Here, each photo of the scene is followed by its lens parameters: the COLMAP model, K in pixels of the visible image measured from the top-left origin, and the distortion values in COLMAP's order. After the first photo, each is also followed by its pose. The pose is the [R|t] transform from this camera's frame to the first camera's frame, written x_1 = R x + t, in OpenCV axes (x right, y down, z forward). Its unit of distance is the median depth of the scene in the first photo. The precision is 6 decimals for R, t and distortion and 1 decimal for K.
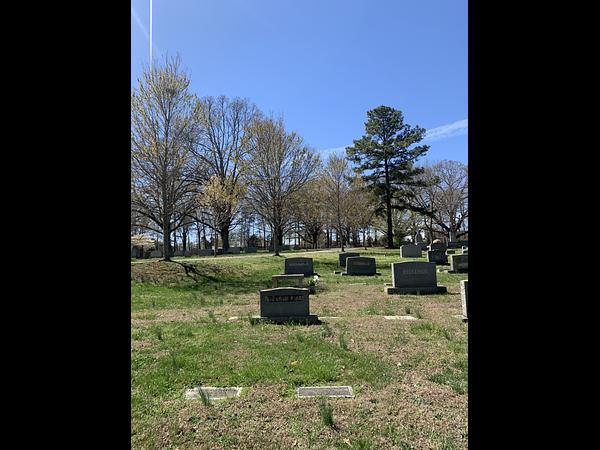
lens RADIAL K [[337.0, 0, 301.8], [0, 337.0, 225.1], [0, 0, 1]] dist [0.007874, -0.003714]
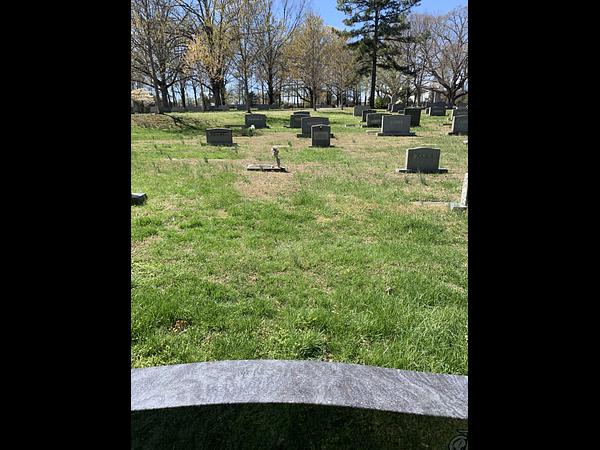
lens RADIAL K [[337.0, 0, 298.9], [0, 337.0, 227.6], [0, 0, 1]] dist [0.007874, -0.003714]
pose [[0.999353, 0.027831, -0.022762, 0.065864], [-0.016381, 0.916010, 0.400820, -0.010403], [0.032005, -0.400188, 0.915874, -0.138055]]
